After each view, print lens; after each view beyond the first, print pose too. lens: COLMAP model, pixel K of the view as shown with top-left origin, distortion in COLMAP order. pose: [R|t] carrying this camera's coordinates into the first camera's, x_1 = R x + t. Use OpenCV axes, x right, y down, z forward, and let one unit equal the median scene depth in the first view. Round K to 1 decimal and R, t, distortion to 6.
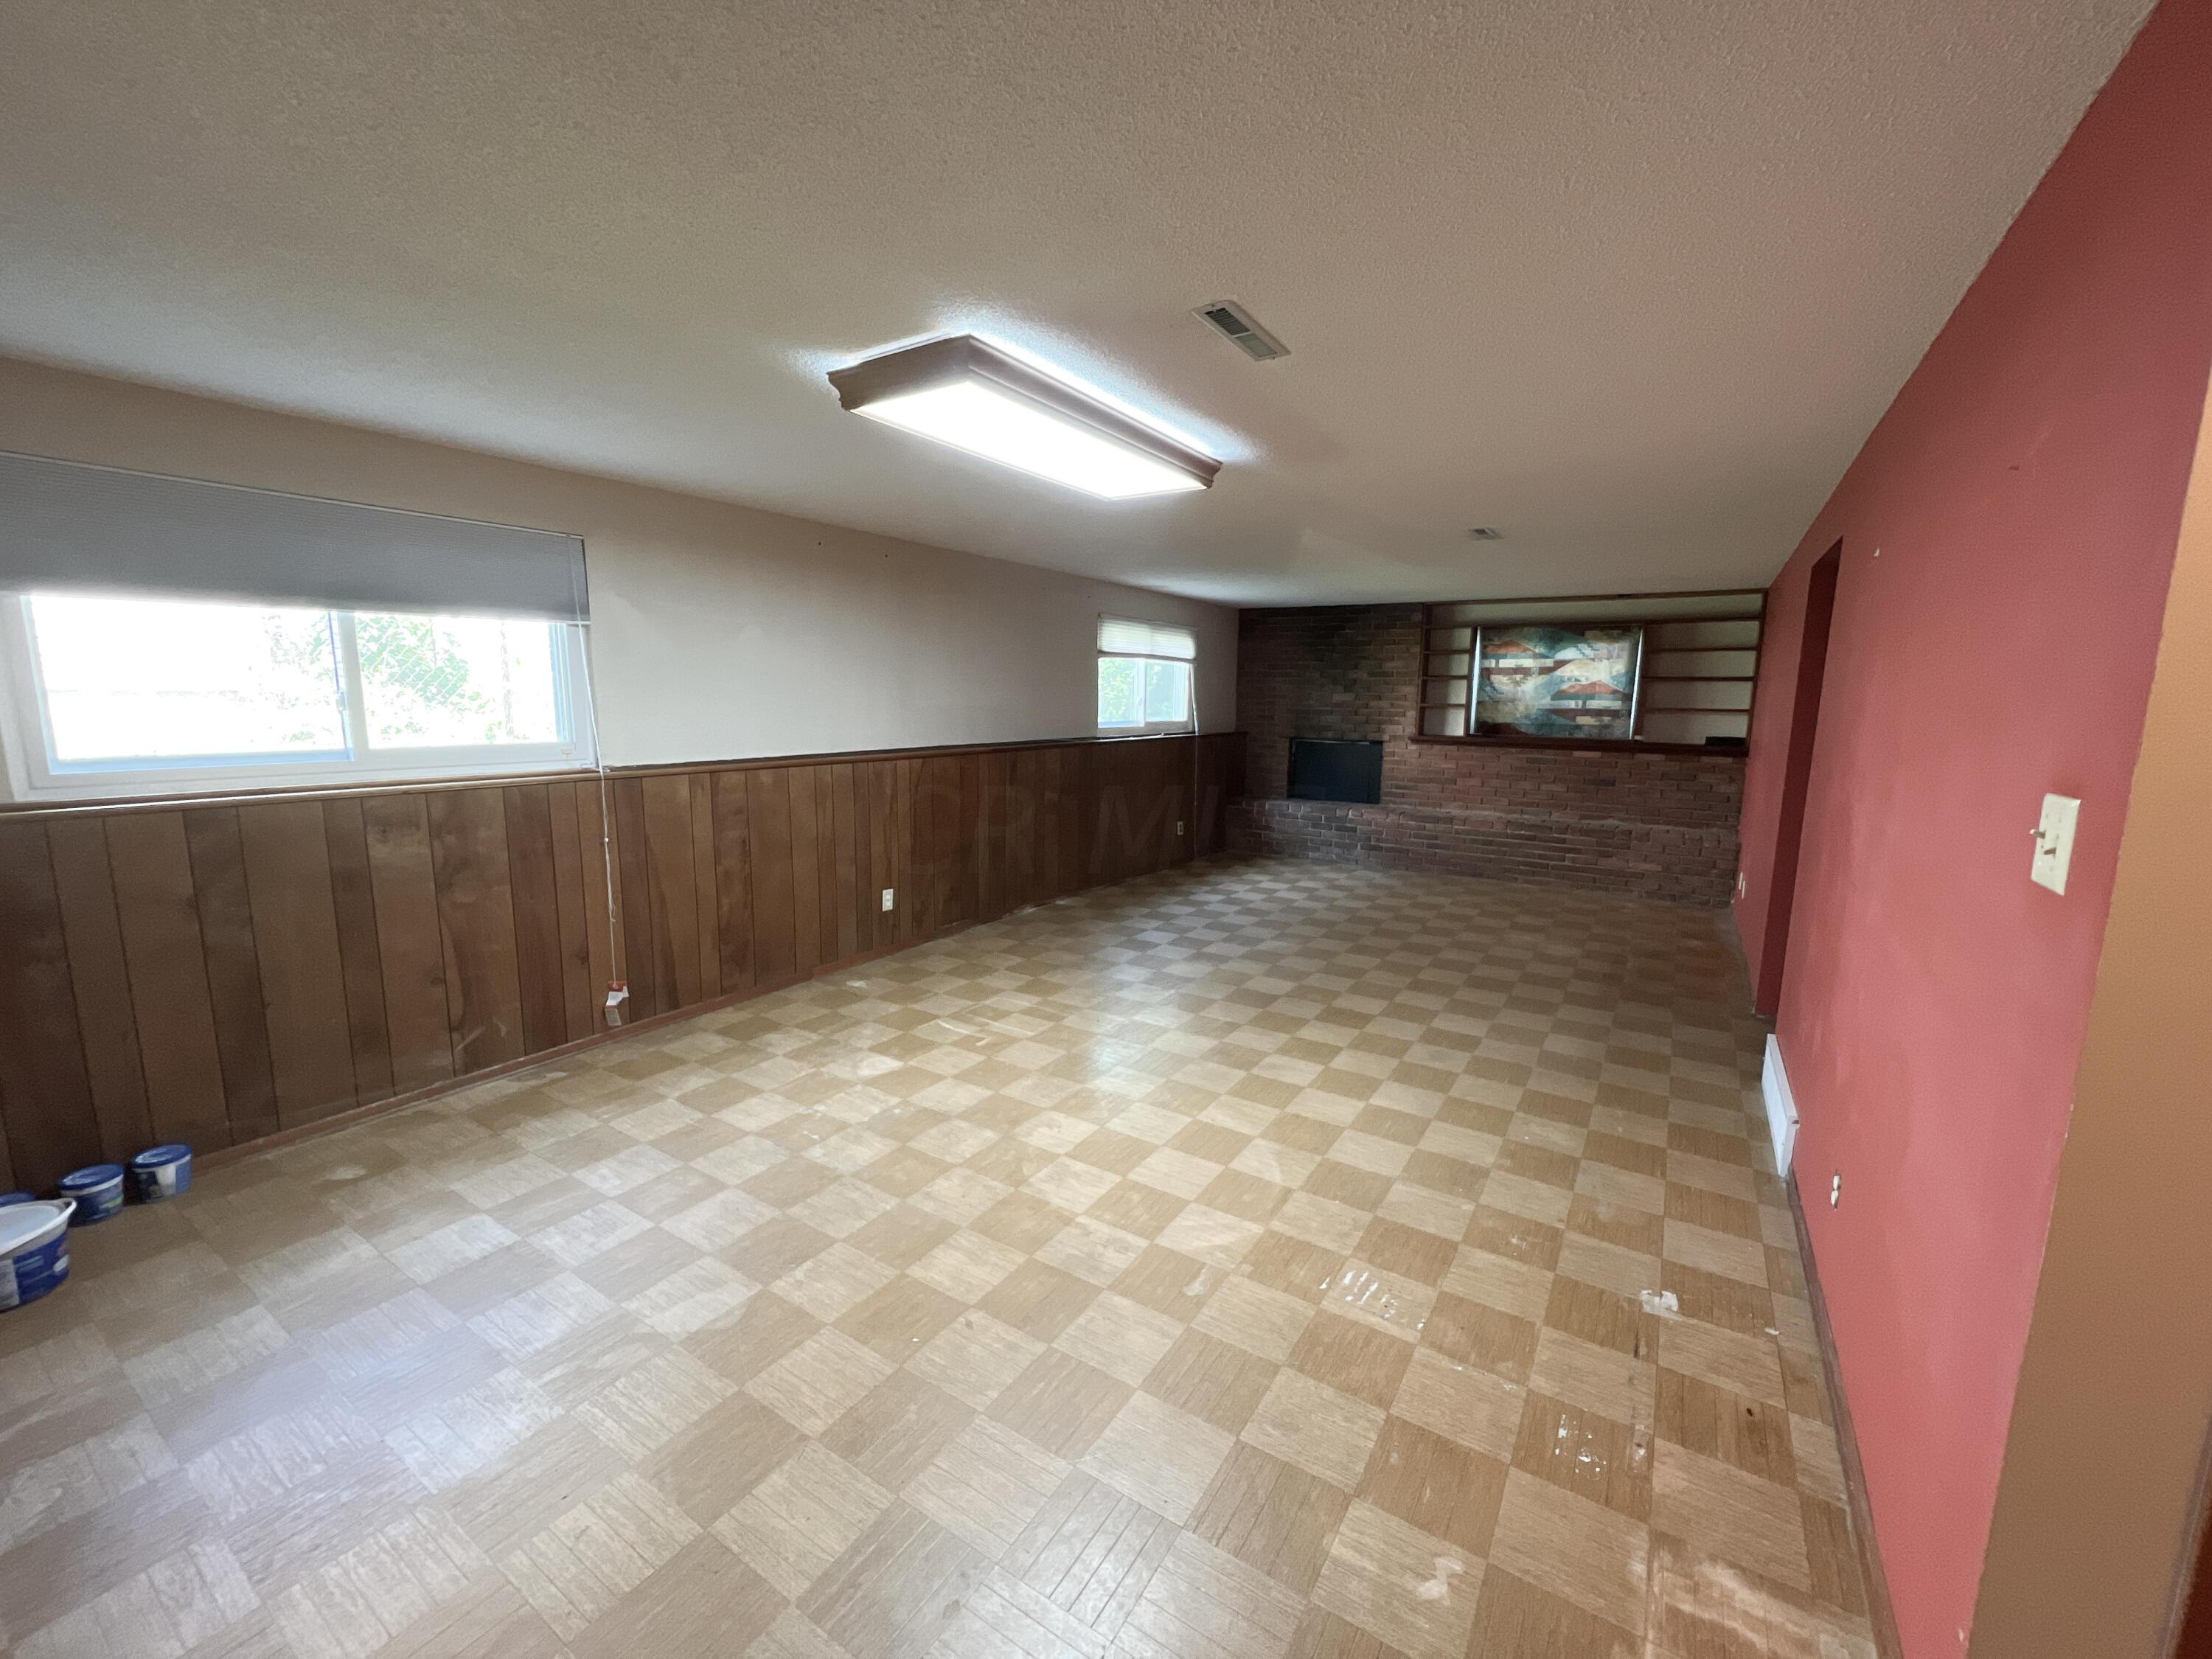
lens RADIAL K [[886.2, 0, 1099.9], [0, 886.2, 833.3], [0, 0, 1]] dist [-0.004487, 0.000212]
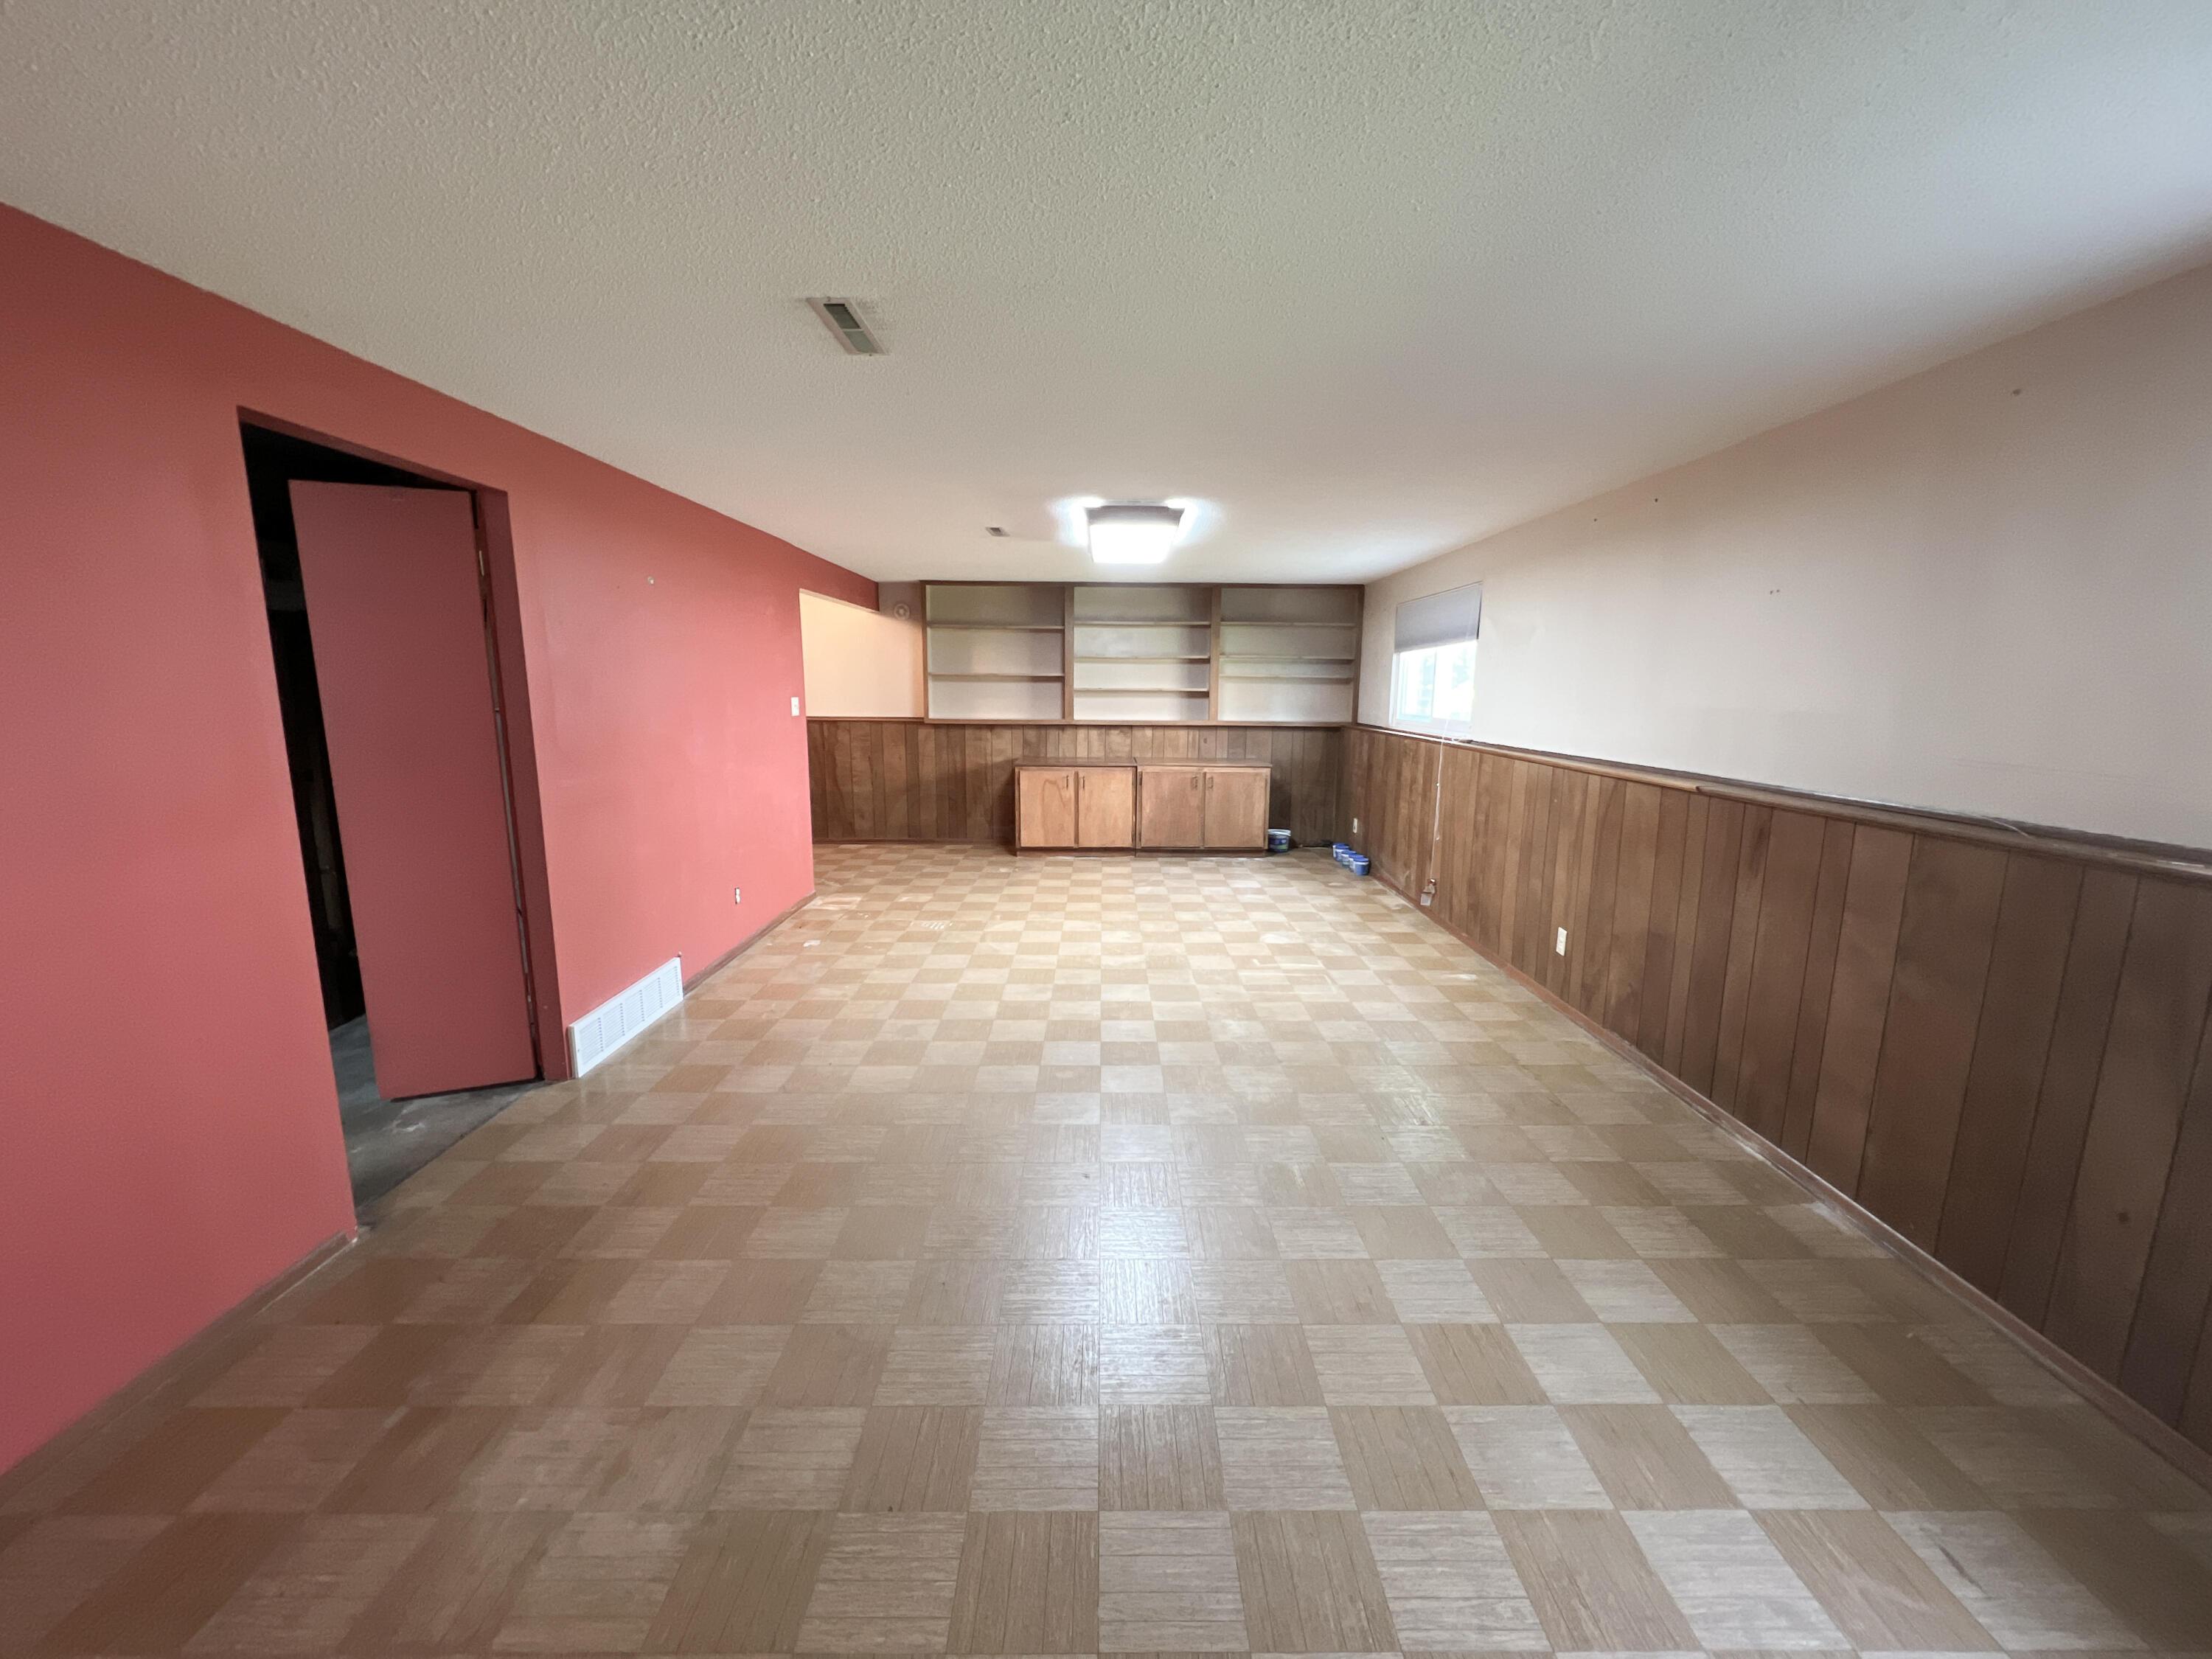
lens RADIAL K [[888.7, 0, 1106.3], [0, 888.7, 834.1], [0, 0, 1]] dist [0.002794, 0.000022]
pose [[-0.833641, 0.072315, -0.547553, 0.748117], [-0.102296, 0.954022, 0.281741, -0.278760], [0.542751, 0.290884, -0.787914, 1.894944]]
